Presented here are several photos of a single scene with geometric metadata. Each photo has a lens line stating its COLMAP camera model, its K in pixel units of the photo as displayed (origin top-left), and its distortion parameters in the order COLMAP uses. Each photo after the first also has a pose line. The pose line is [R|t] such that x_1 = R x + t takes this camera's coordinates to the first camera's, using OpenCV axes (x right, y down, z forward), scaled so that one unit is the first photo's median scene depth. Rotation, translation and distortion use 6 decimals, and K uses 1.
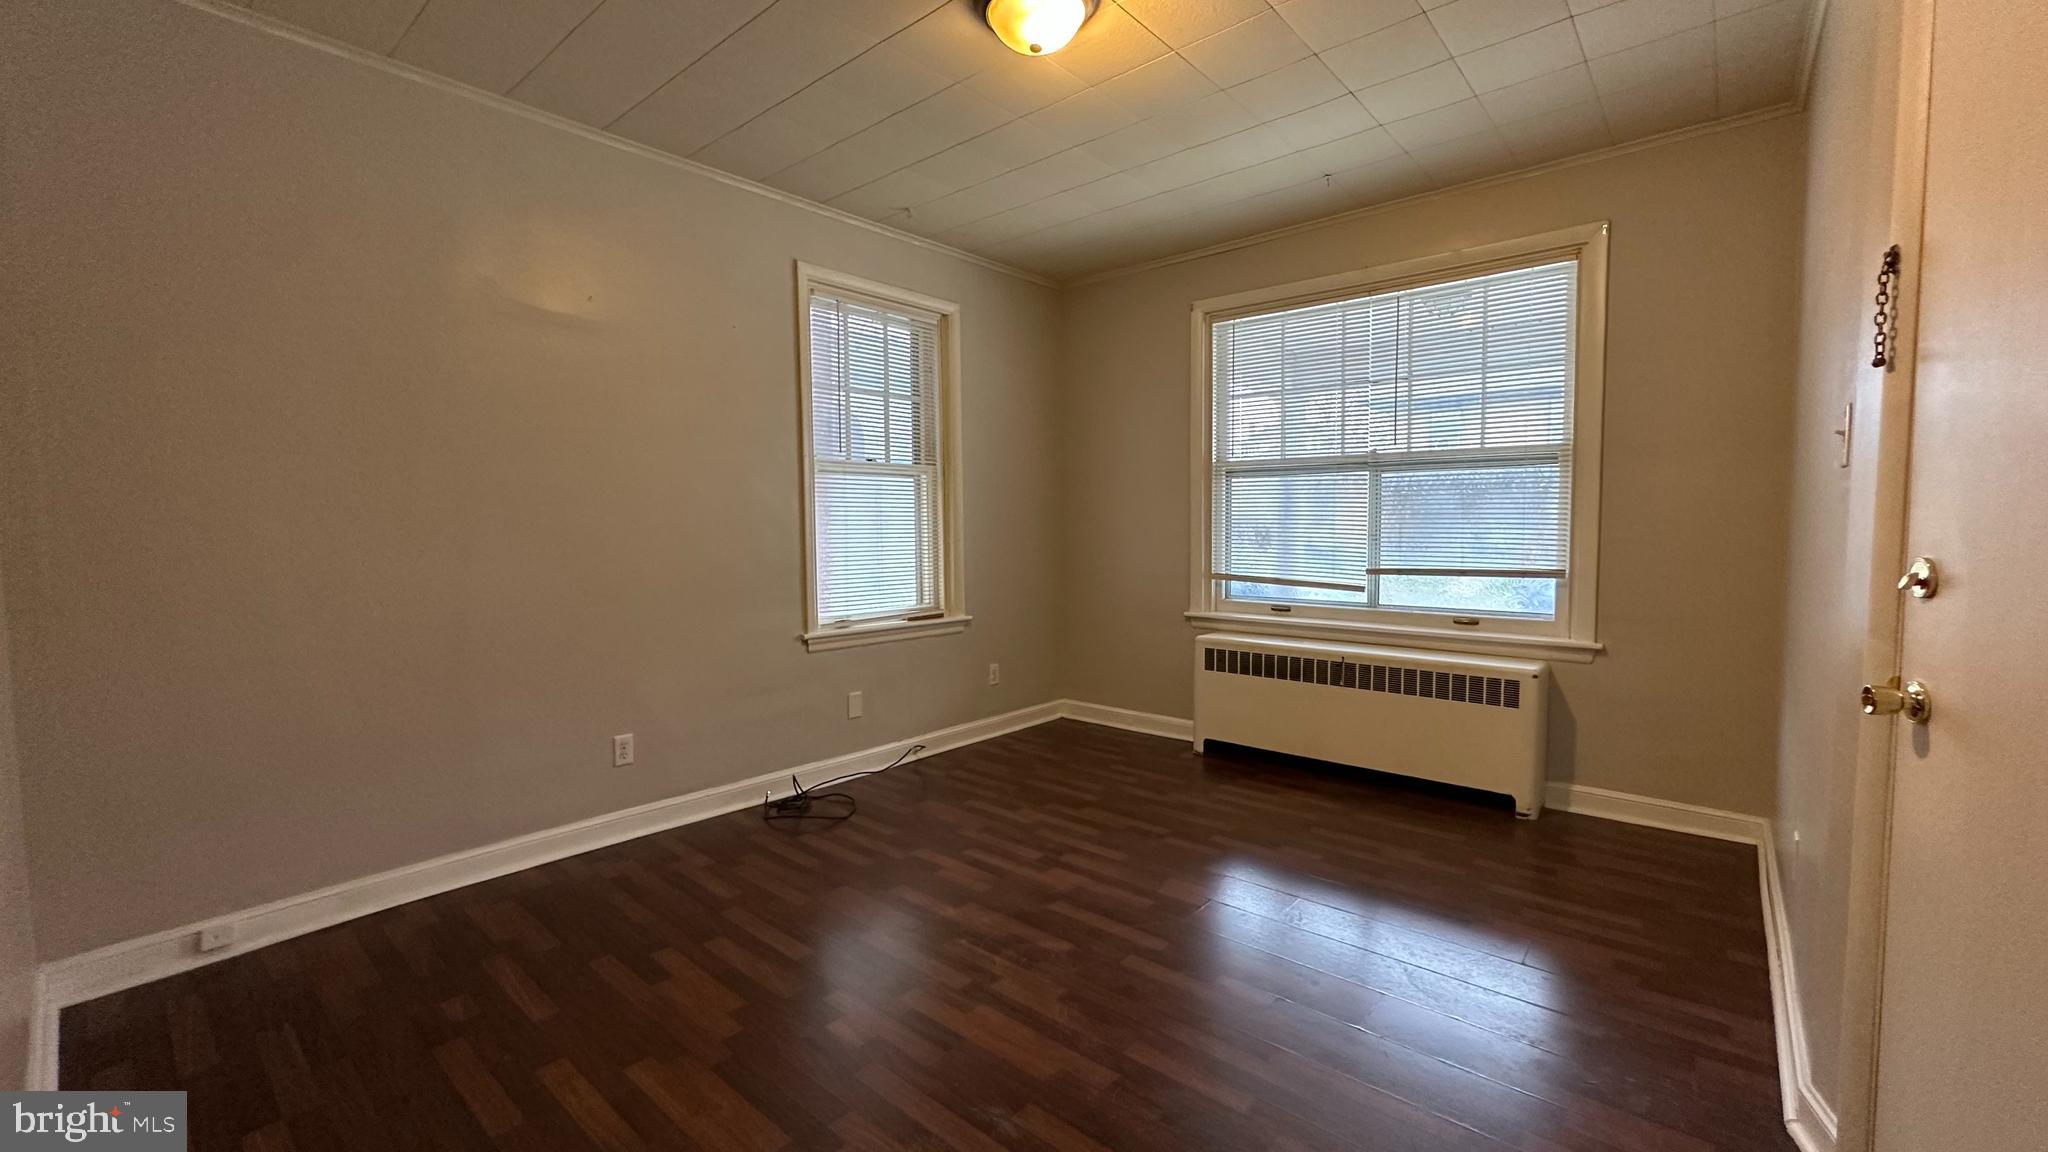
lens RADIAL K [[819.5, 0, 1024.0], [0, 819.5, 574.0], [0, 0, 1]] dist [-0.001403, -0.000028]
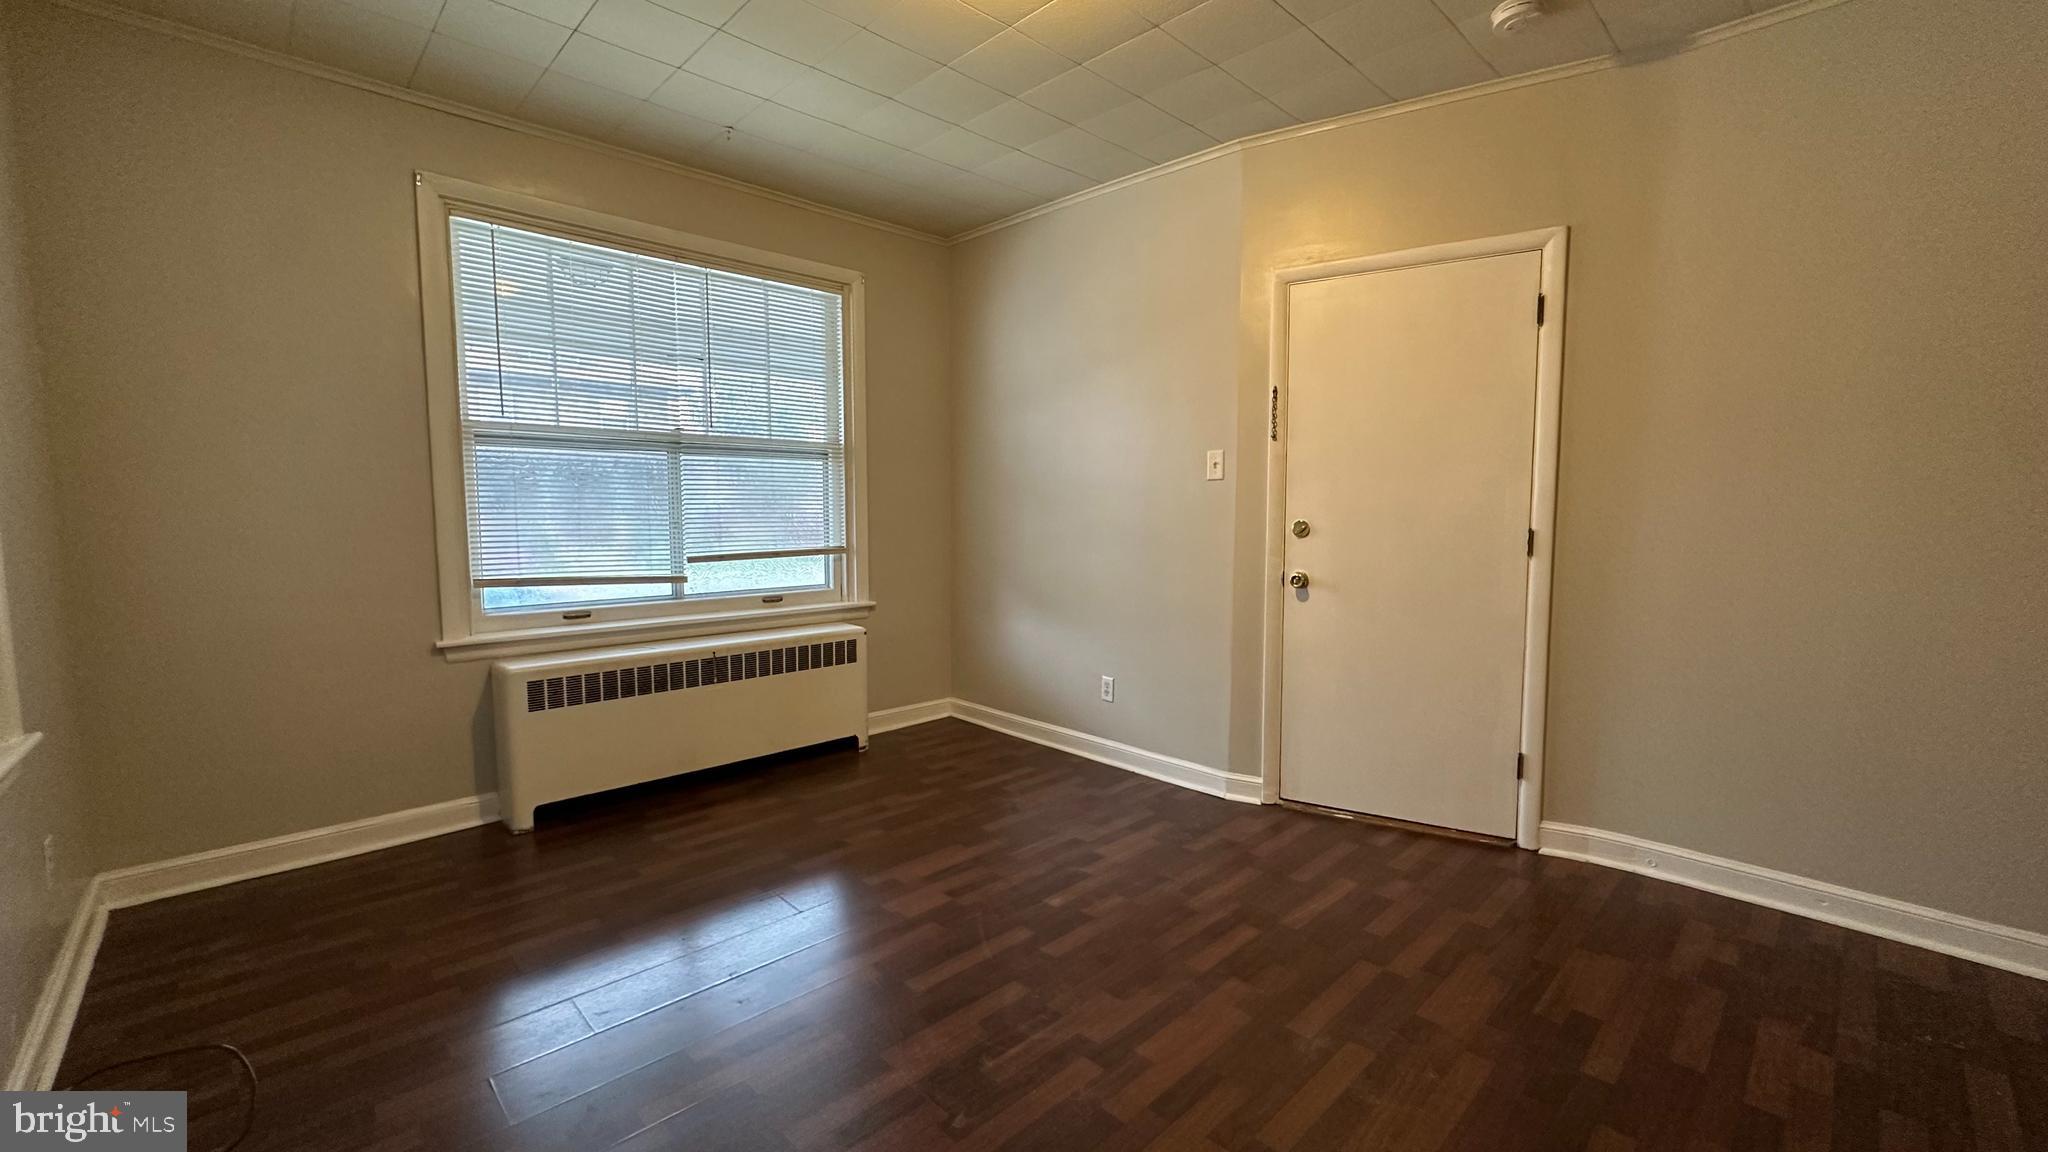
lens RADIAL K [[819.5, 0, 1024.6], [0, 819.5, 577.5], [0, 0, 1]] dist [-0.001403, -0.000028]
pose [[0.094455, -0.078757, 0.992409, -0.506114], [0.063669, 0.995303, 0.072926, -0.028963], [-0.993491, 0.056298, 0.099026, 0.567521]]
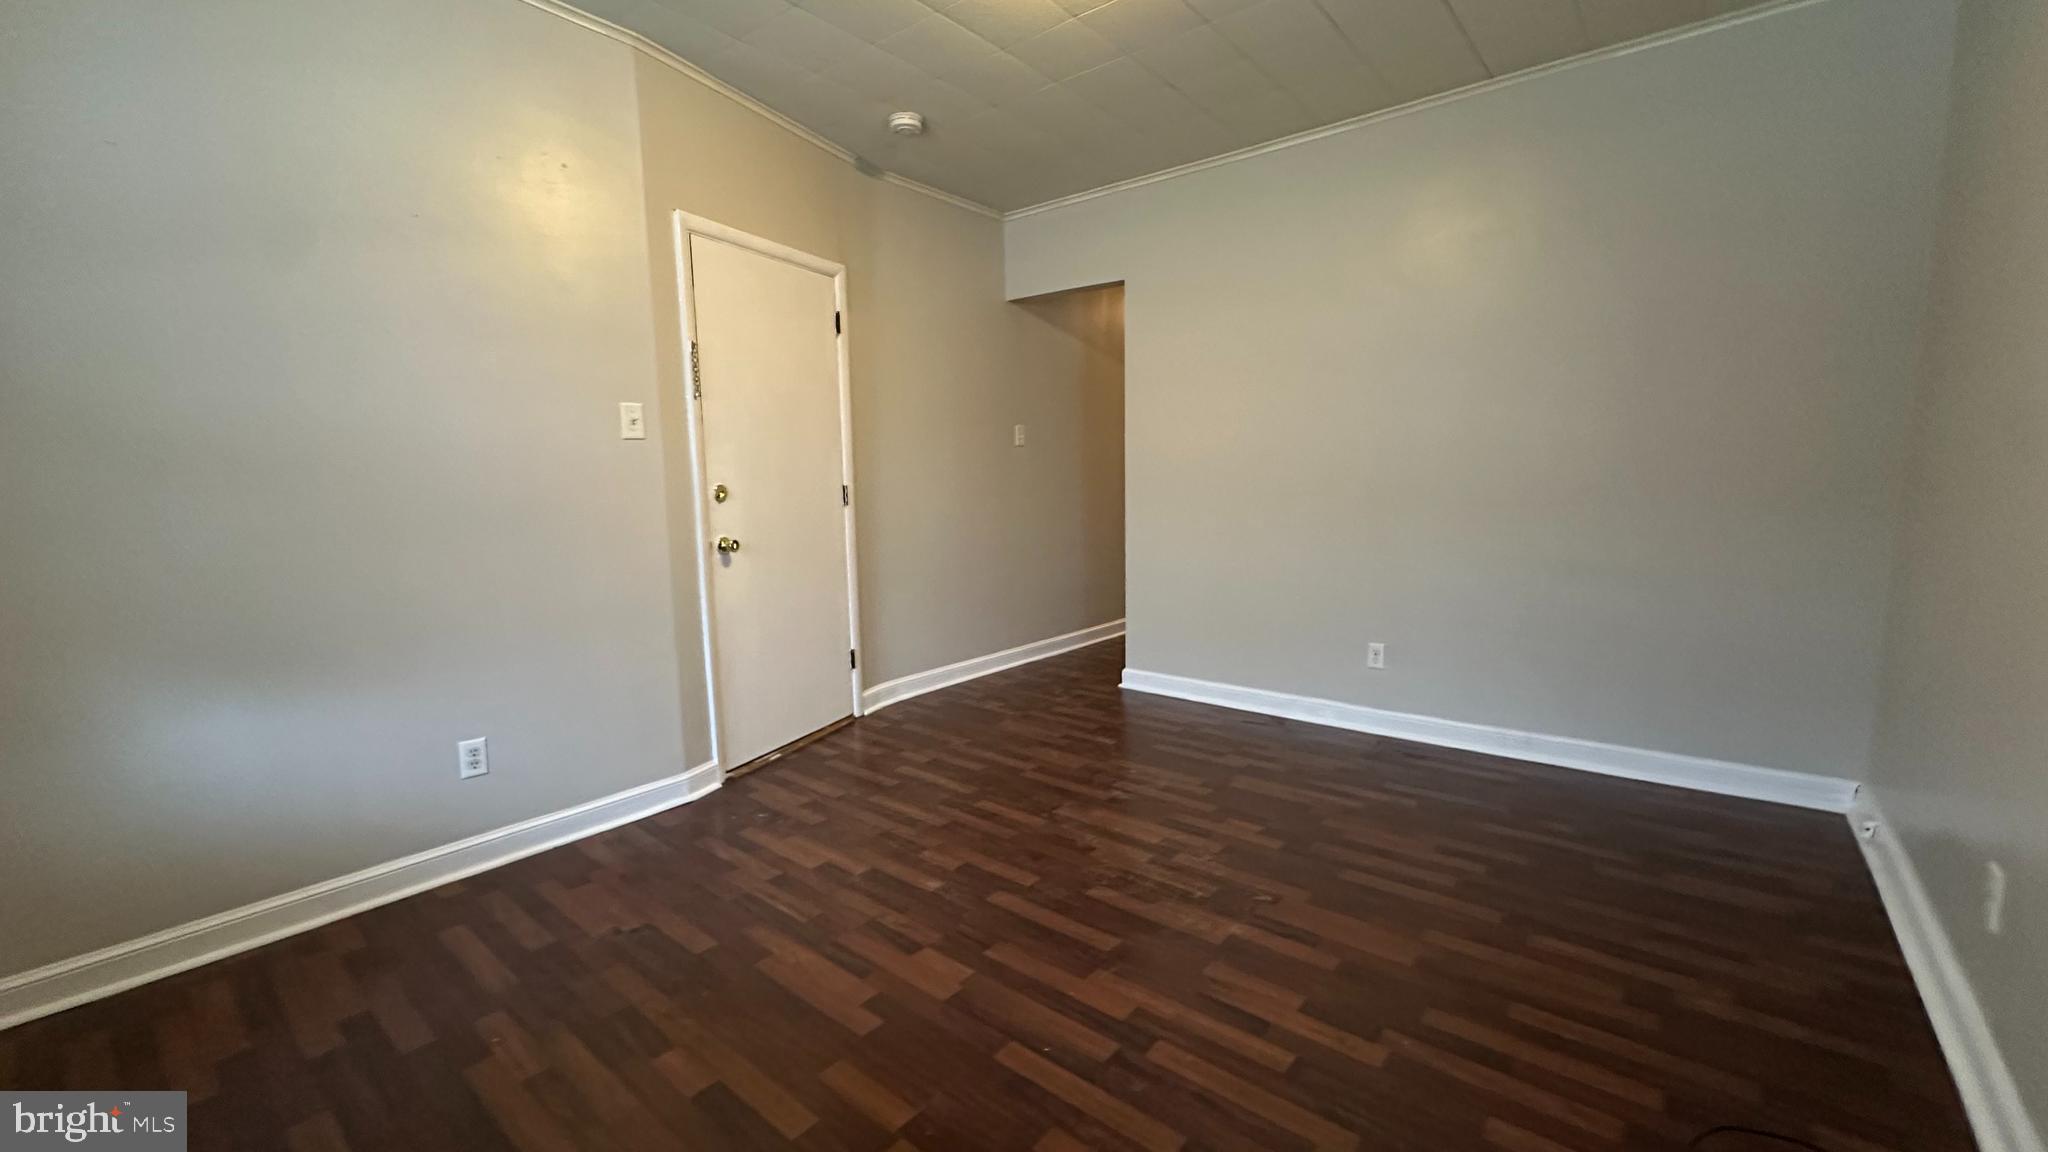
lens RADIAL K [[819.5, 0, 1024.5], [0, 819.5, 576.4], [0, 0, 1]] dist [-0.001403, -0.000028]
pose [[-0.999616, 0.025473, -0.010906, 0.087056], [0.022819, 0.980033, 0.197519, -0.075217], [0.015720, 0.197195, -0.980238, 1.221881]]
